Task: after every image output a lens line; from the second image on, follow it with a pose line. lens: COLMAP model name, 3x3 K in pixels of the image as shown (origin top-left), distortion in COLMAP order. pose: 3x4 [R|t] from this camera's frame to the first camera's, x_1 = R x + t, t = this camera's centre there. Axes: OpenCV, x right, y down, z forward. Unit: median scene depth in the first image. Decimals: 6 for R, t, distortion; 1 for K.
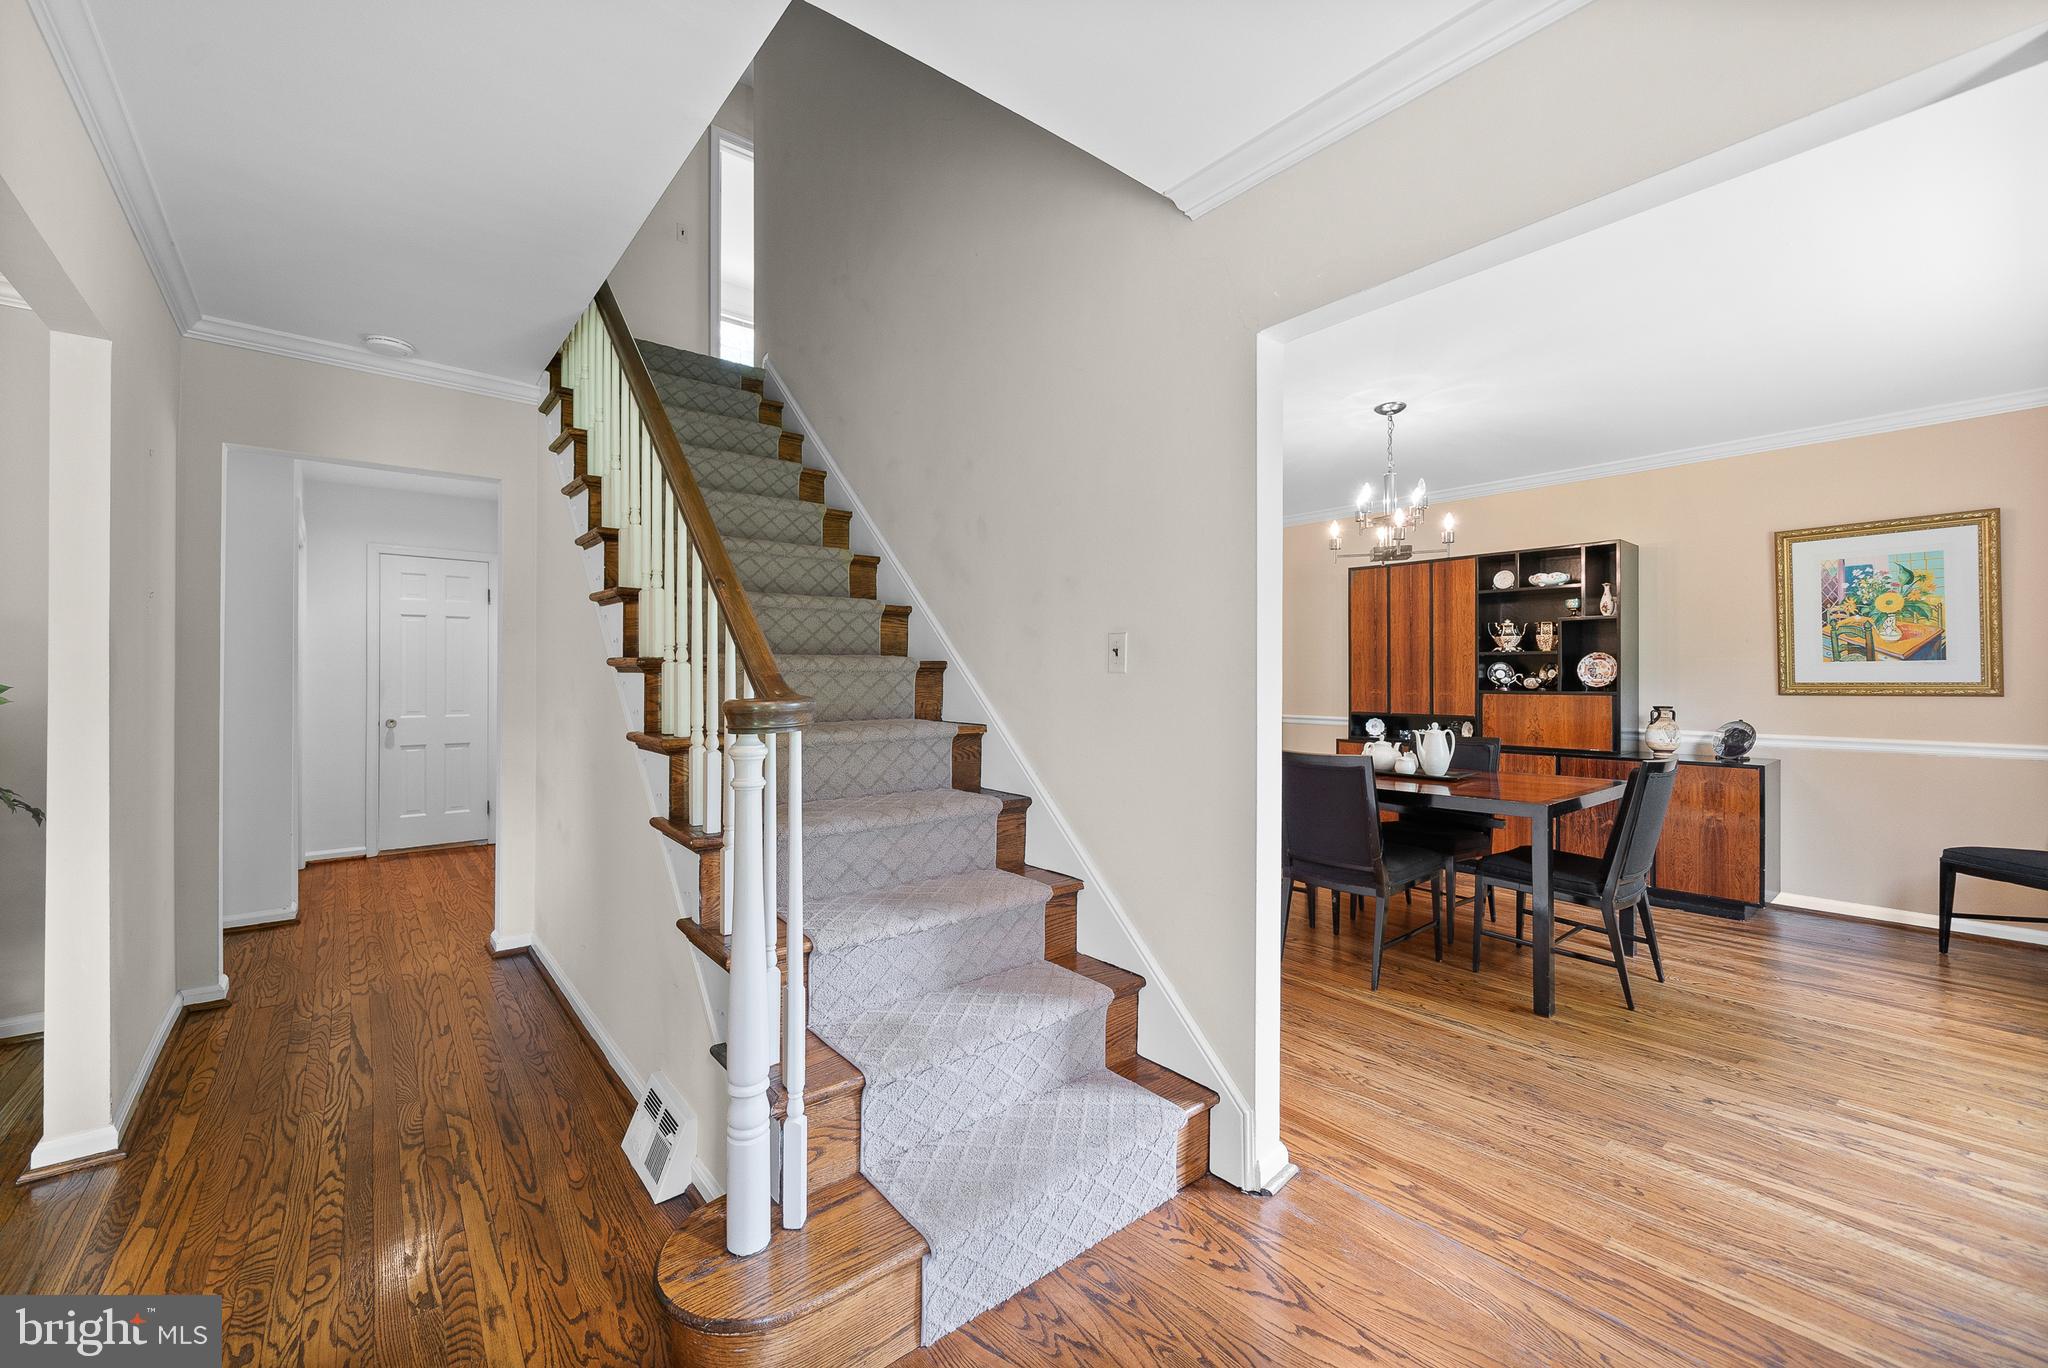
lens RADIAL K [[817.0, 0, 1016.6], [0, 817.0, 676.9], [0, 0, 1]] dist [0.000609, -0.000187]
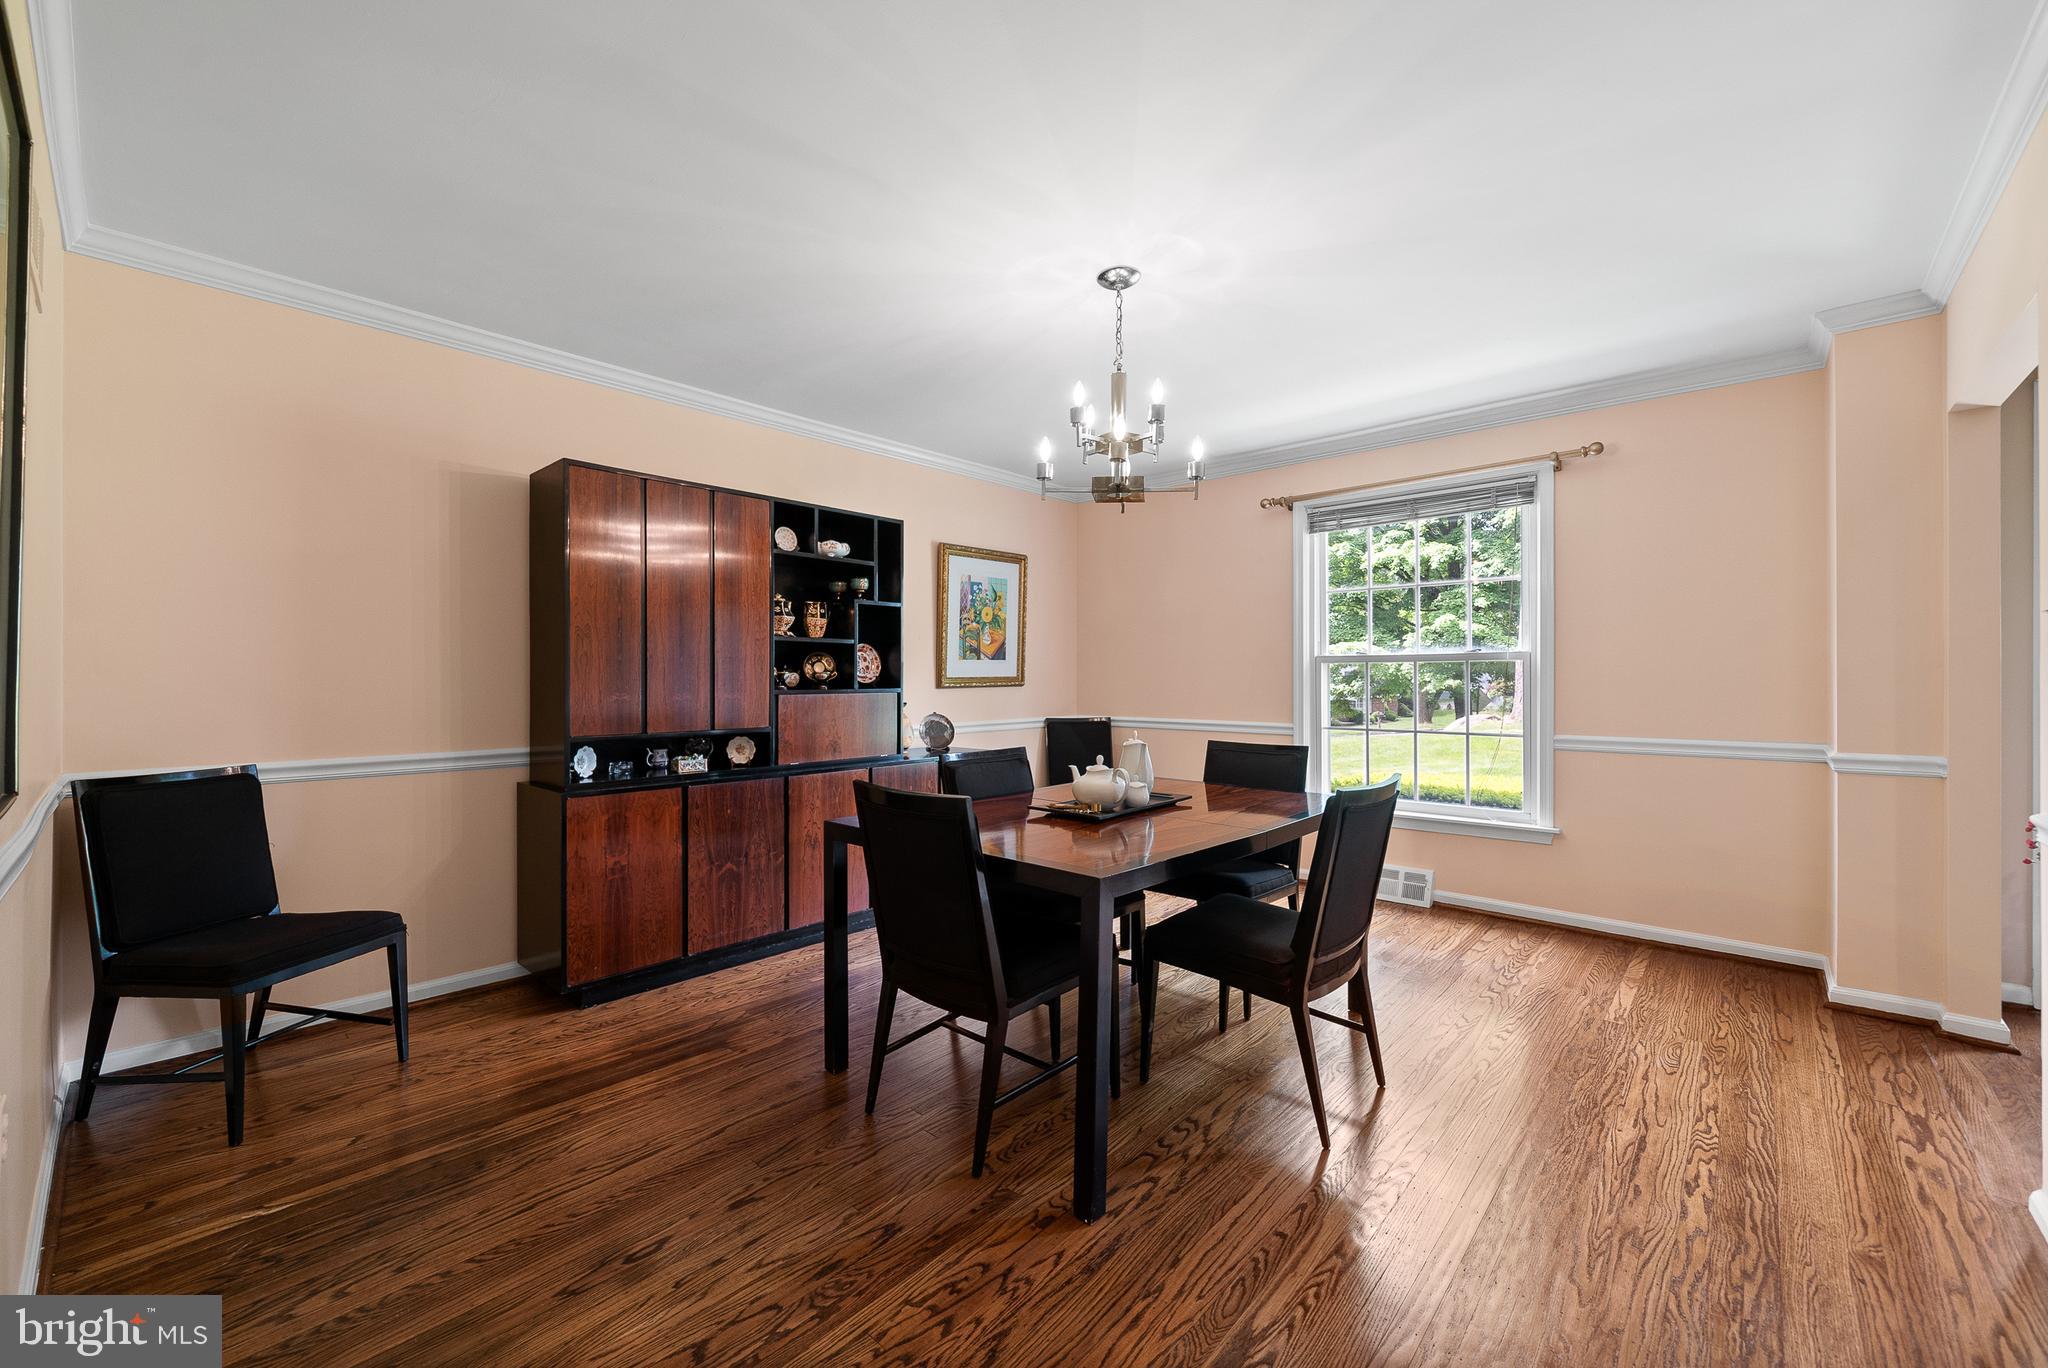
lens RADIAL K [[817.0, 0, 1012.6], [0, 817.0, 673.7], [0, 0, 1]] dist [0.000609, -0.000187]
pose [[-0.140182, 0.005361, 0.990111, -0.199868], [0.001340, 0.999985, -0.005225, 0.008452], [-0.990125, 0.000595, -0.140187, 1.121336]]
